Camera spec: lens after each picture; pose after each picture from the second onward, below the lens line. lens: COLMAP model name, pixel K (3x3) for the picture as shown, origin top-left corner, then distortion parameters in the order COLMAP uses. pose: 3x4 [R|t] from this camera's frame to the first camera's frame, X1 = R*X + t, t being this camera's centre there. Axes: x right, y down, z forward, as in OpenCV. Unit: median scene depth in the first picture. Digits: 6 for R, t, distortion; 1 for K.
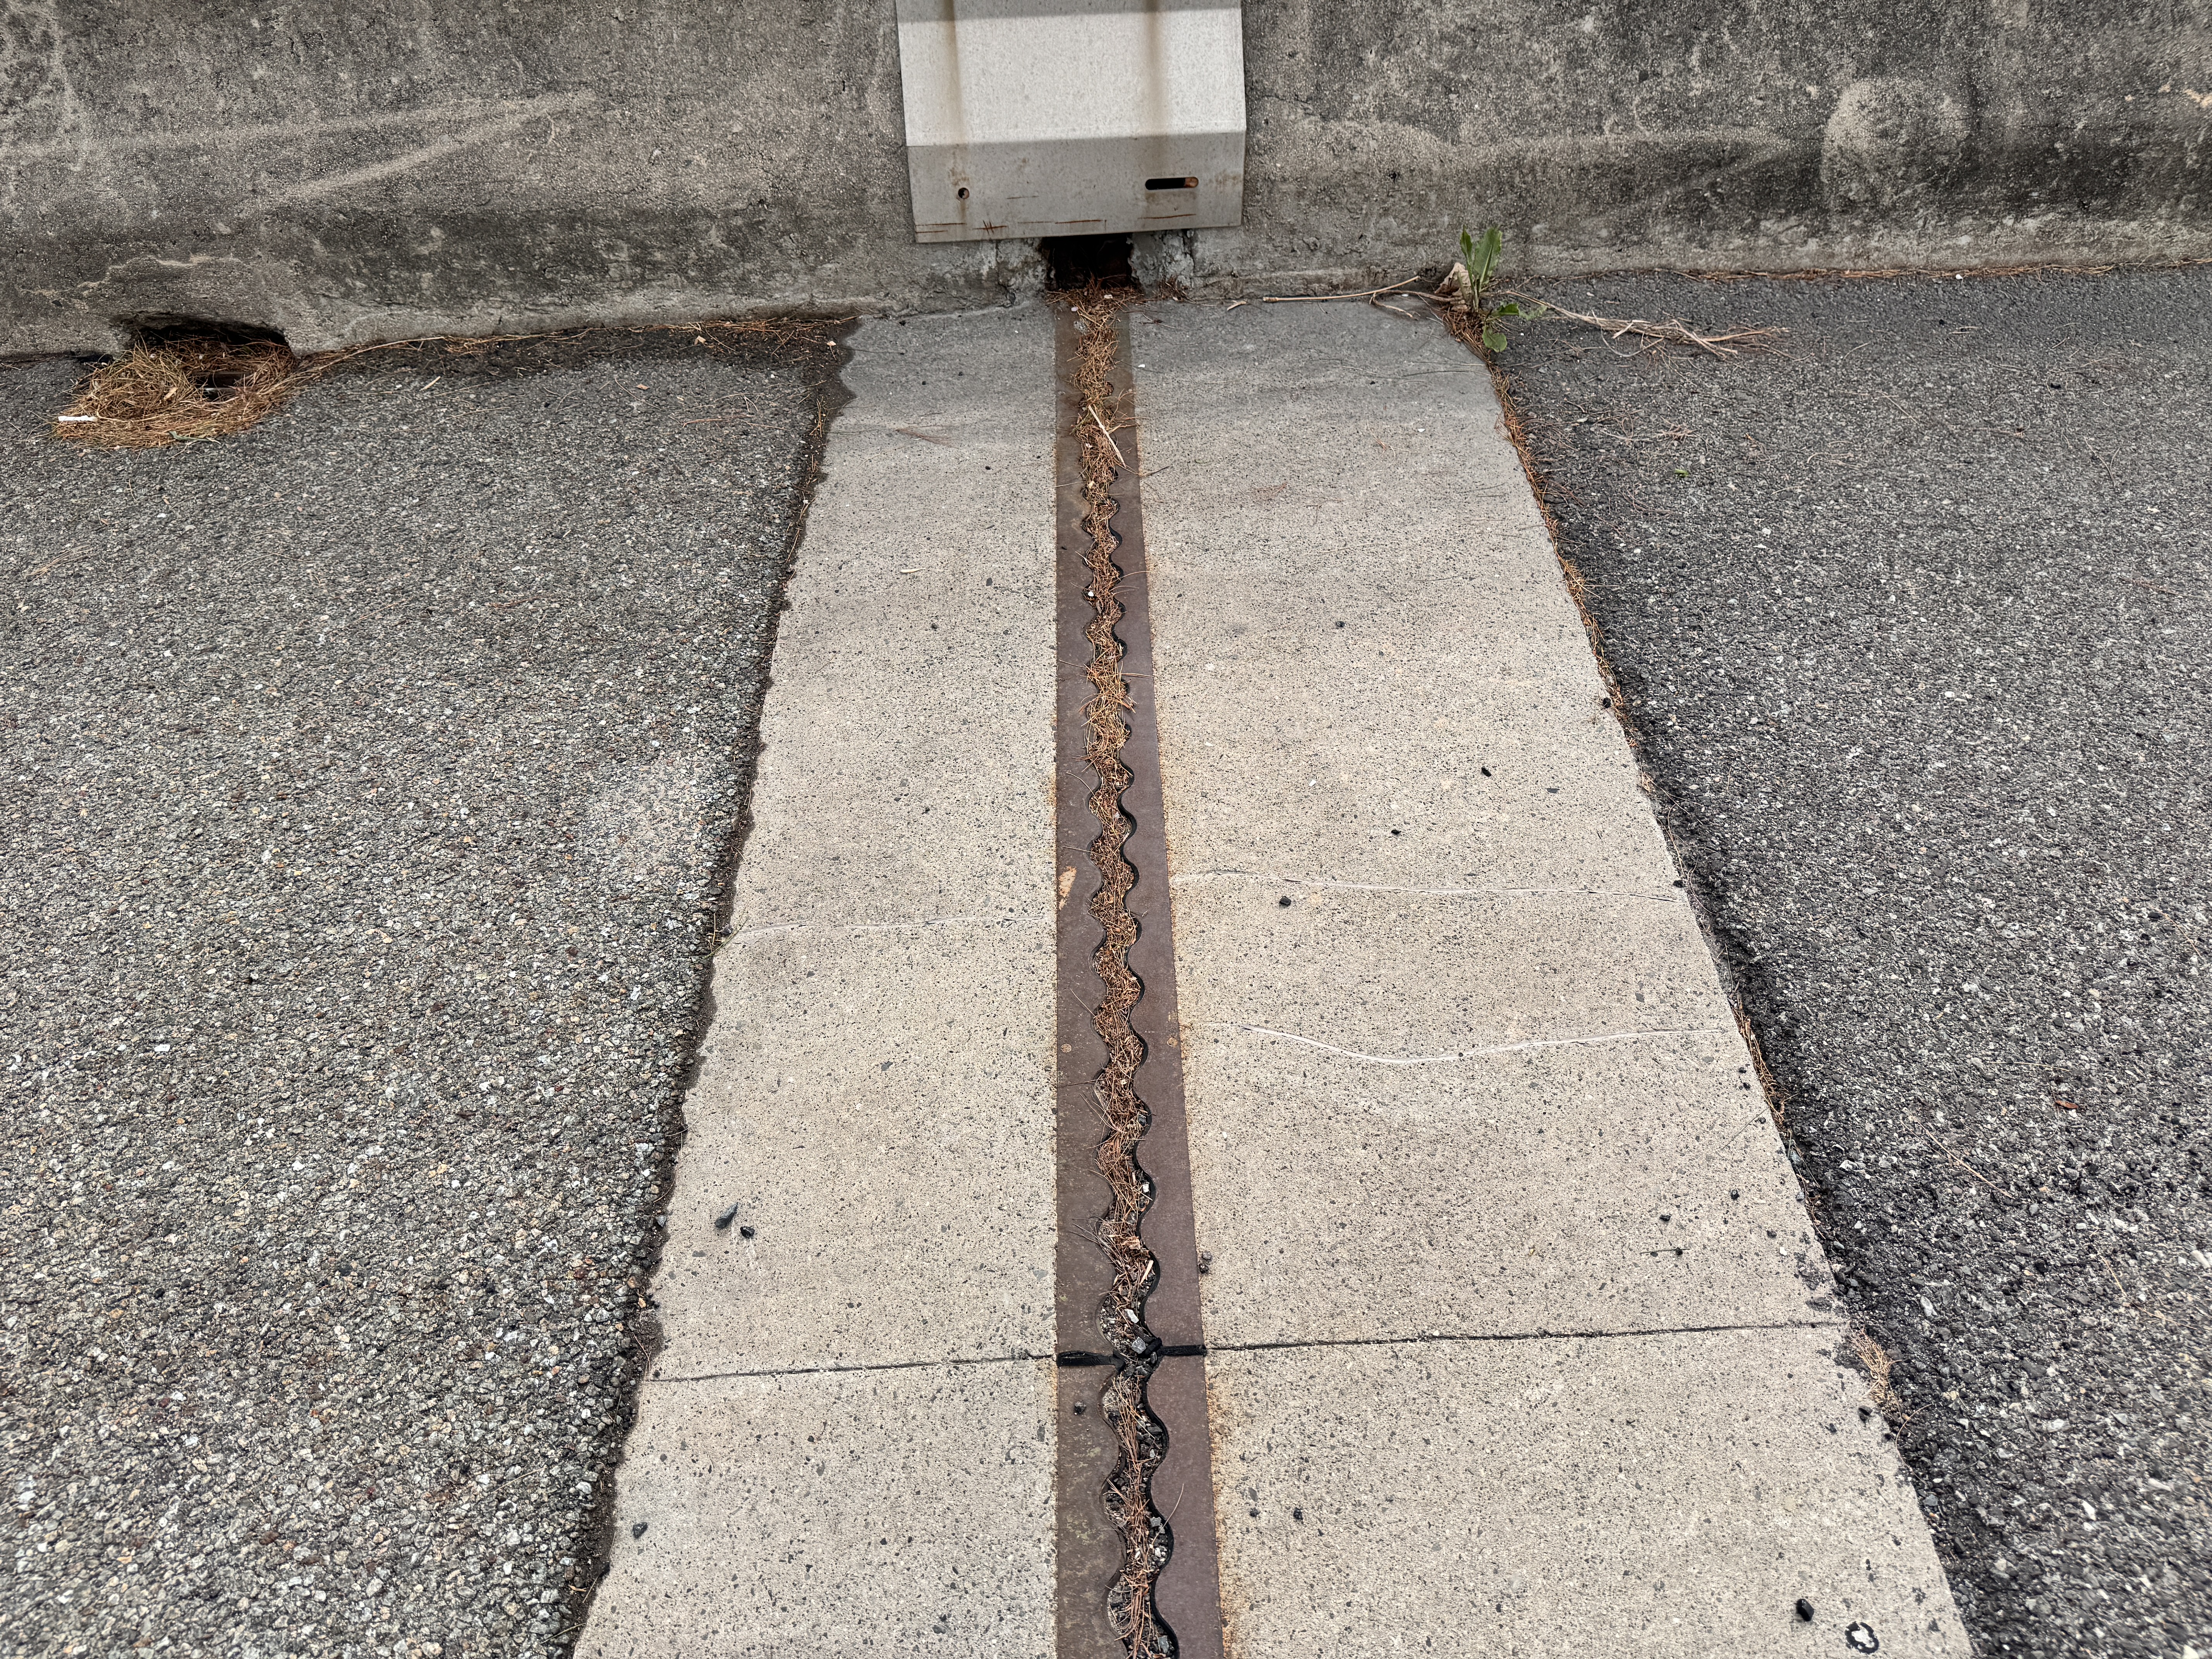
lens RADIAL K [[1557.9, 0, 1110.5], [0, 1557.9, 835.1], [0, 0, 1]] dist [0.042651, -0.051139]
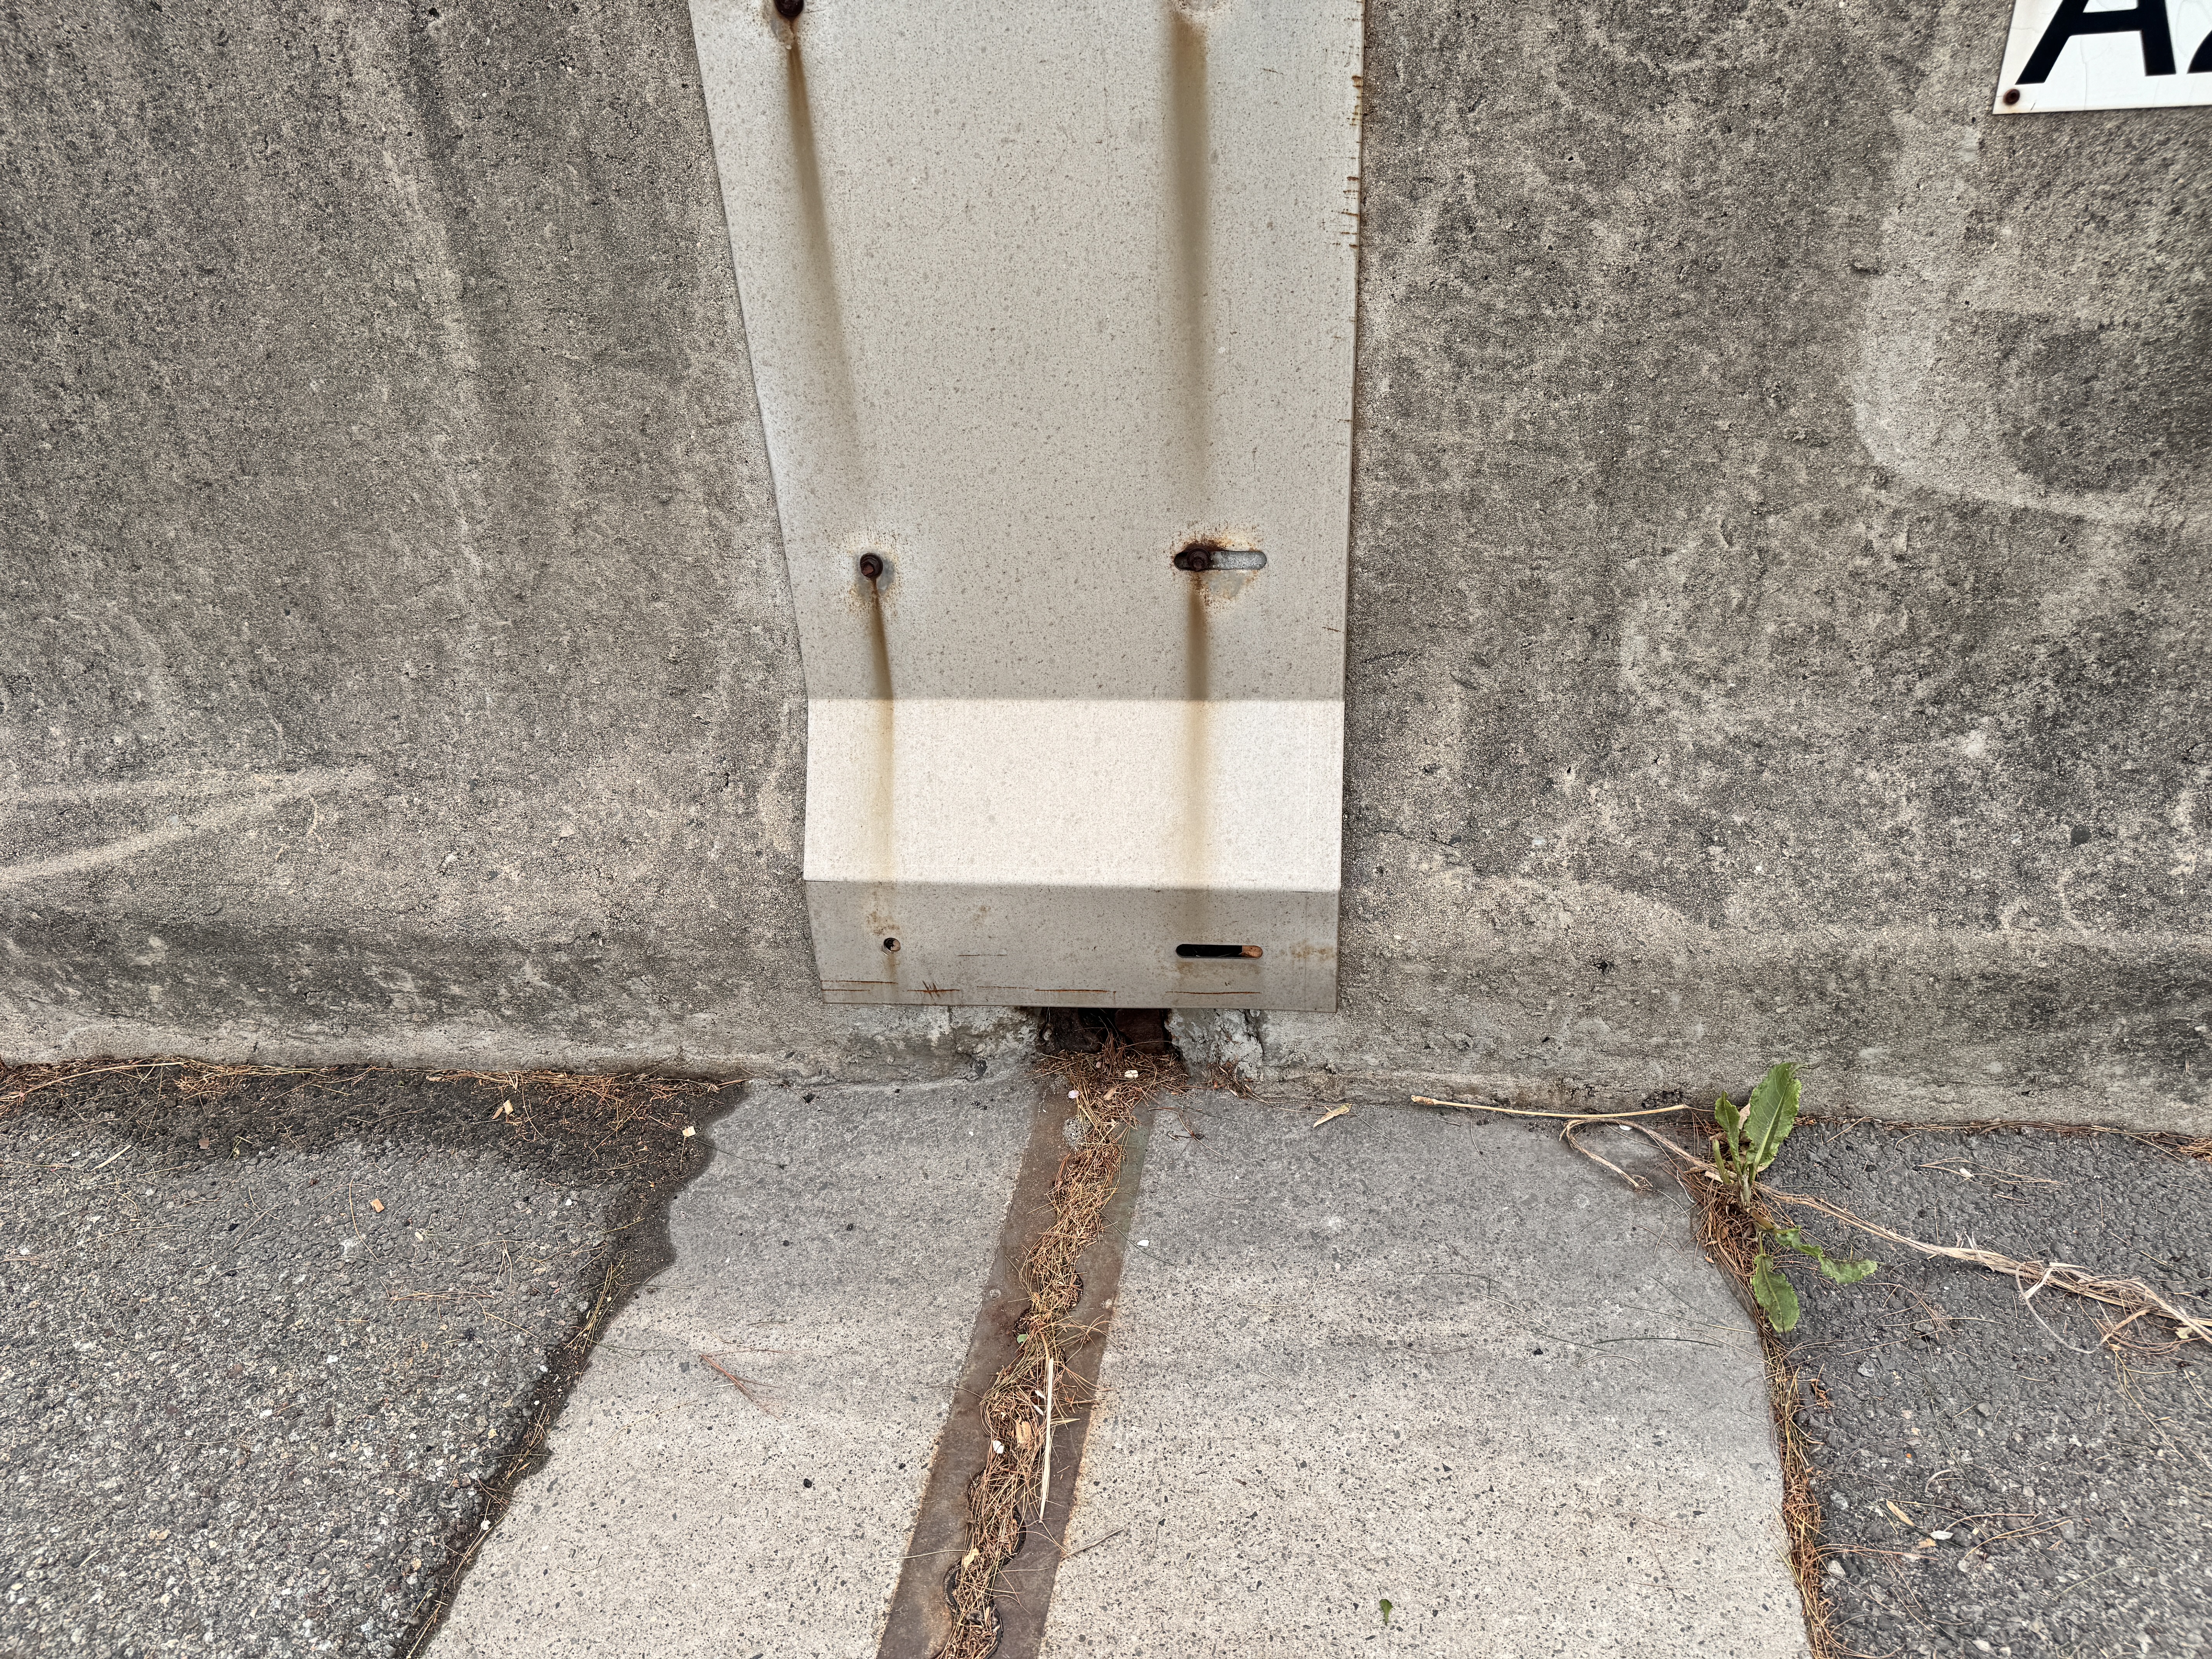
lens RADIAL K [[1686.4, 0, 1023.2], [0, 1686.4, 972.8], [0, 0, 1]] dist [0.071530, -0.100628]
pose [[0.976667, 0.074644, -0.201371, 0.098867], [-0.105221, 0.983720, -0.145684, -0.307032], [0.187218, 0.163473, 0.968621, 0.351987]]
